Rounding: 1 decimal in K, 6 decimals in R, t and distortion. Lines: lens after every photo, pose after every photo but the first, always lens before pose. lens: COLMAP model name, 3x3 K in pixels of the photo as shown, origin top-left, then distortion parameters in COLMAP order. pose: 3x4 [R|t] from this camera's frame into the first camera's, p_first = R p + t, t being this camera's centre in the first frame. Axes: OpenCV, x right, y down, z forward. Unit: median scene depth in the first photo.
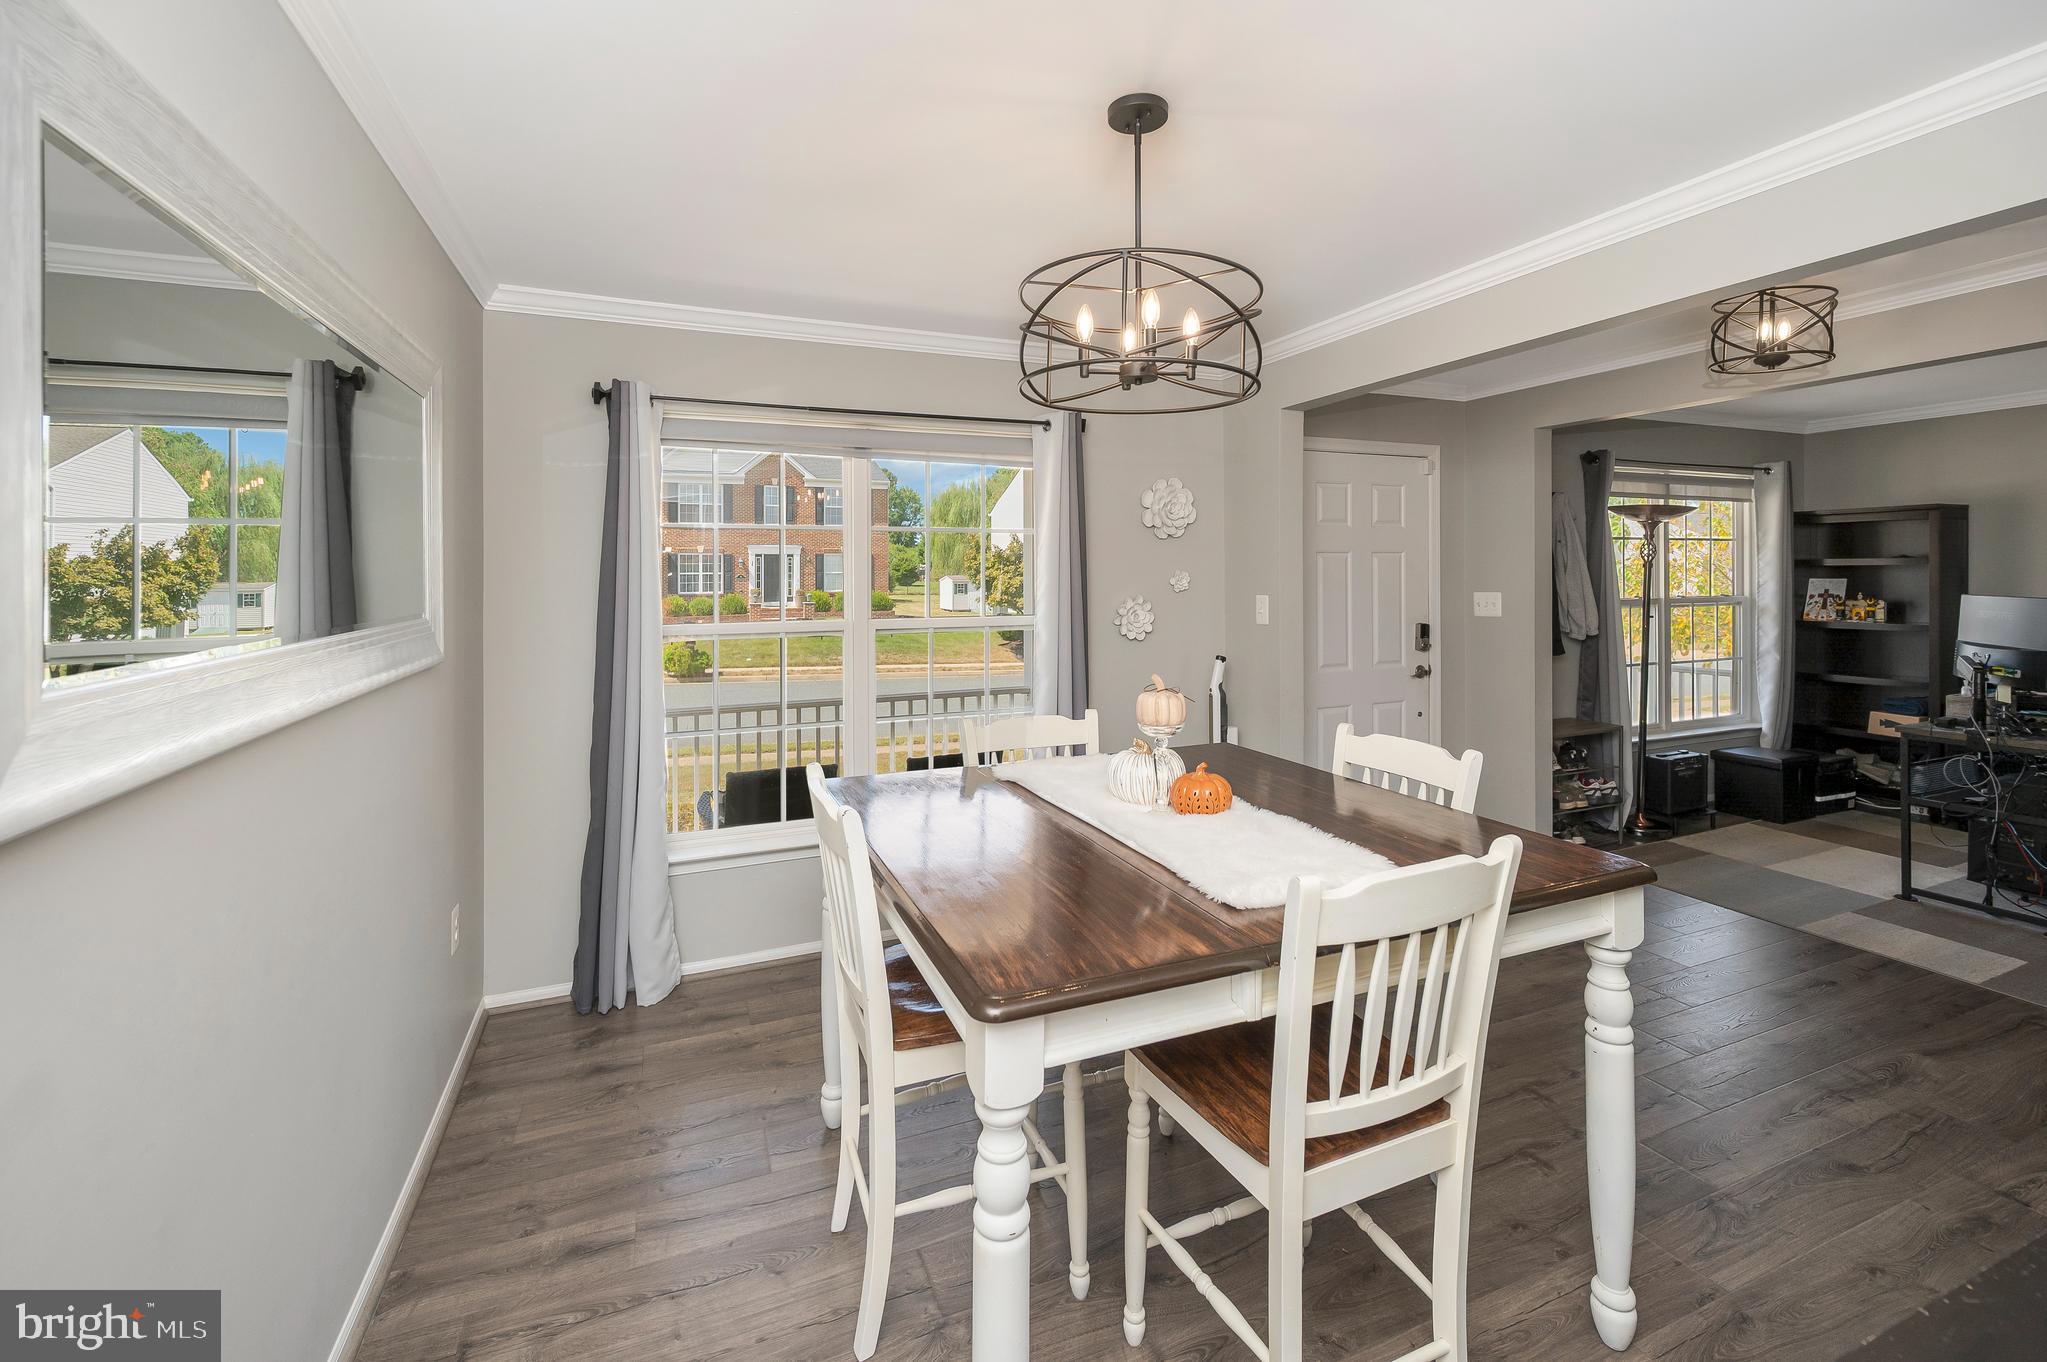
lens RADIAL K [[886.6, 0, 1034.0], [0, 886.6, 568.5], [0, 0, 1]] dist [-0.000774, -0.000185]
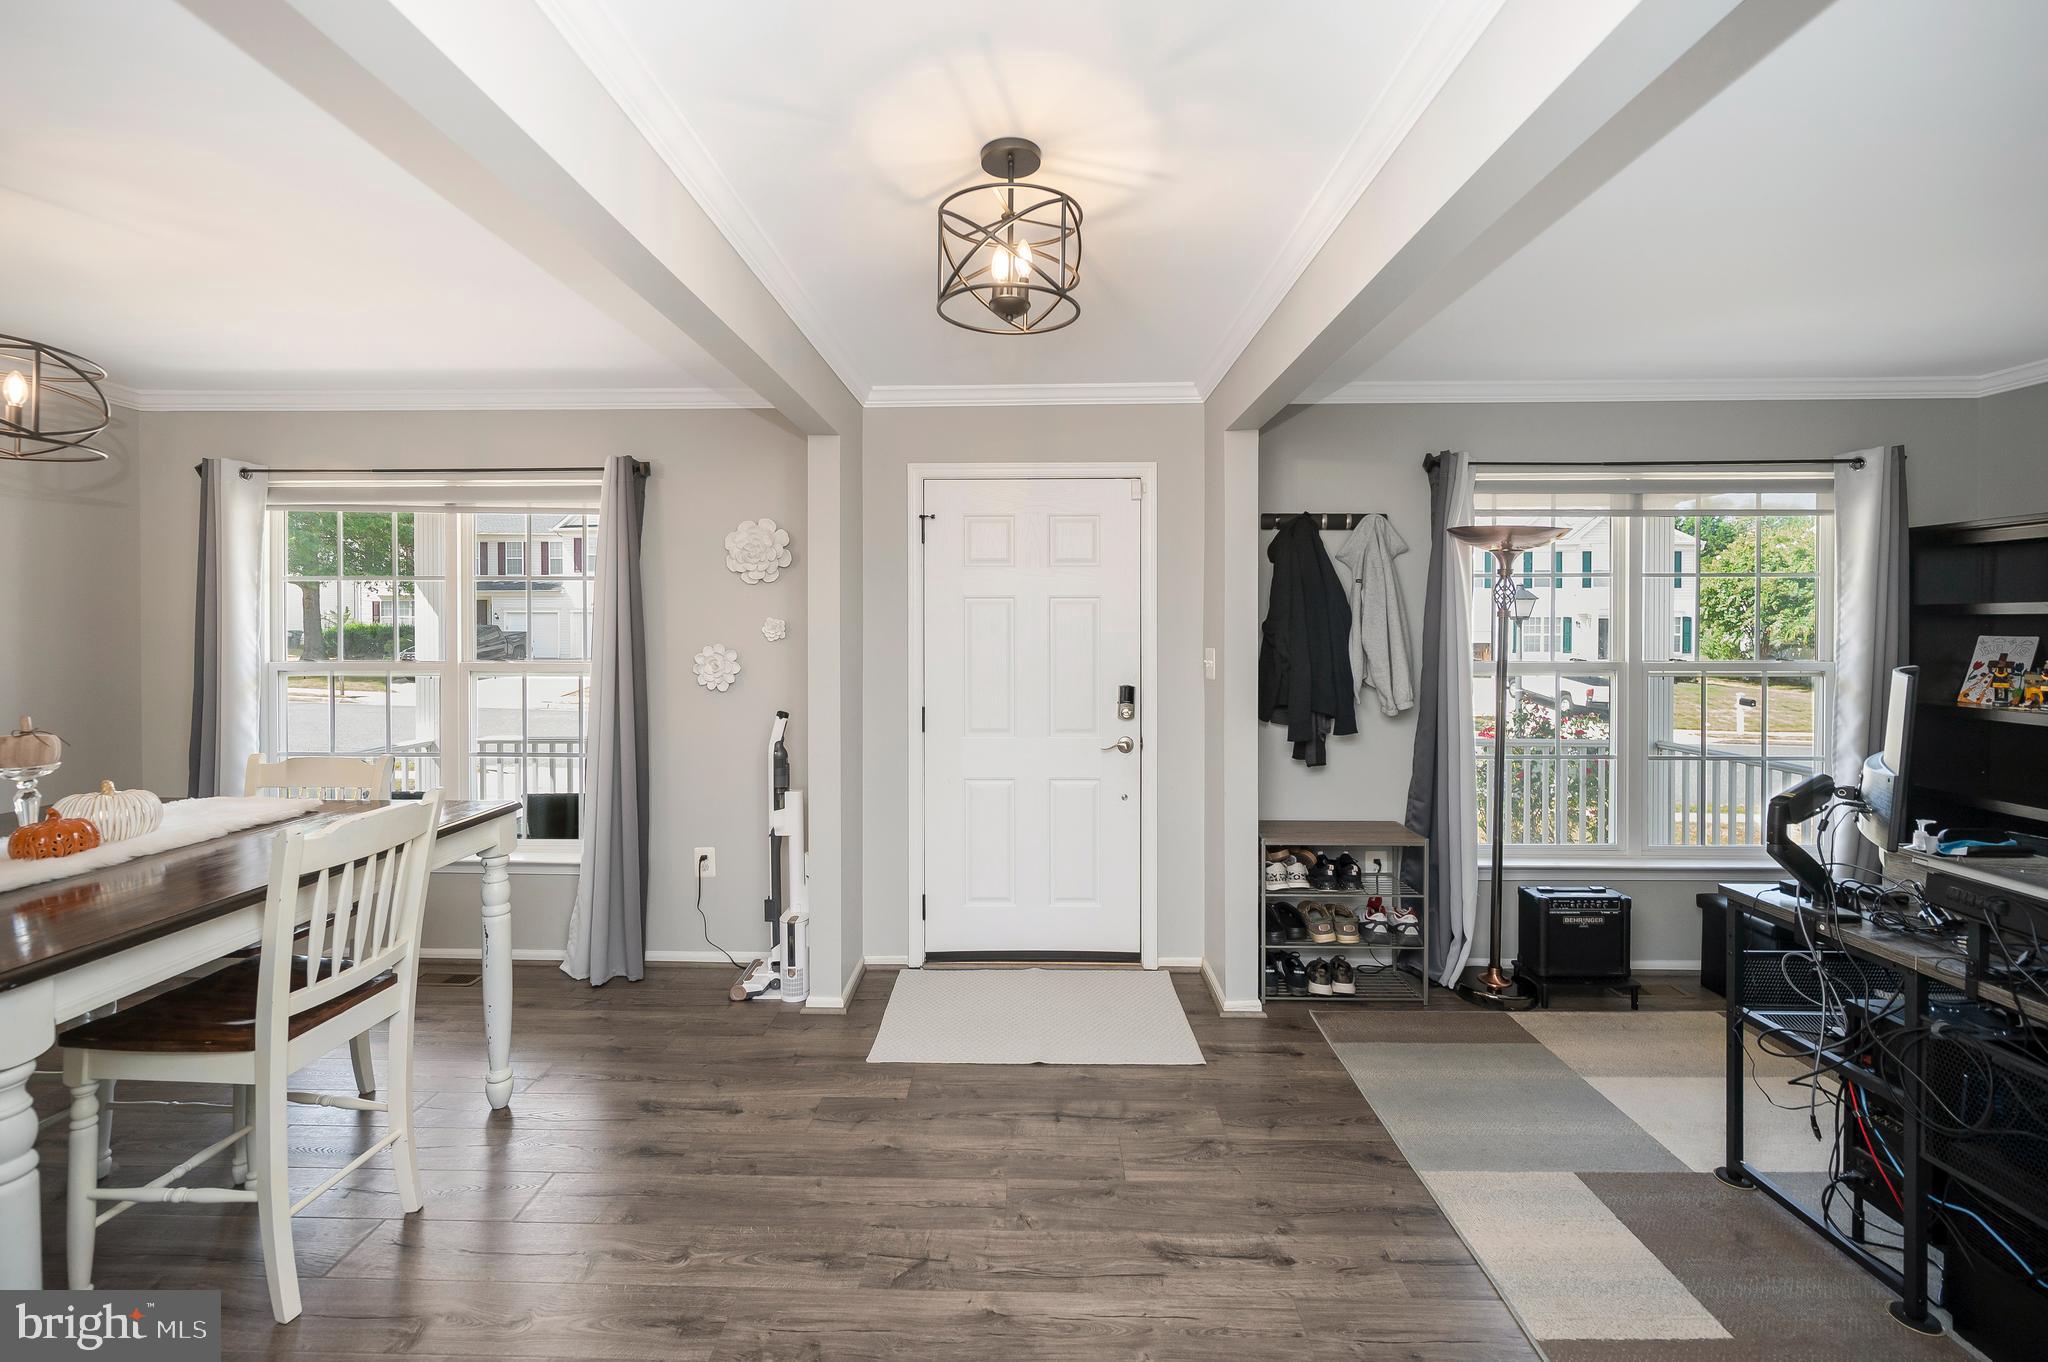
lens RADIAL K [[863.9, 0, 1012.5], [0, 863.9, 620.4], [0, 0, 1]] dist [0.000933, -0.000745]
pose [[0.908744, 0.003845, -0.417337, 0.613889], [-0.002702, 0.999991, 0.003329, 0.000799], [0.417346, -0.001898, 0.908746, 0.219129]]
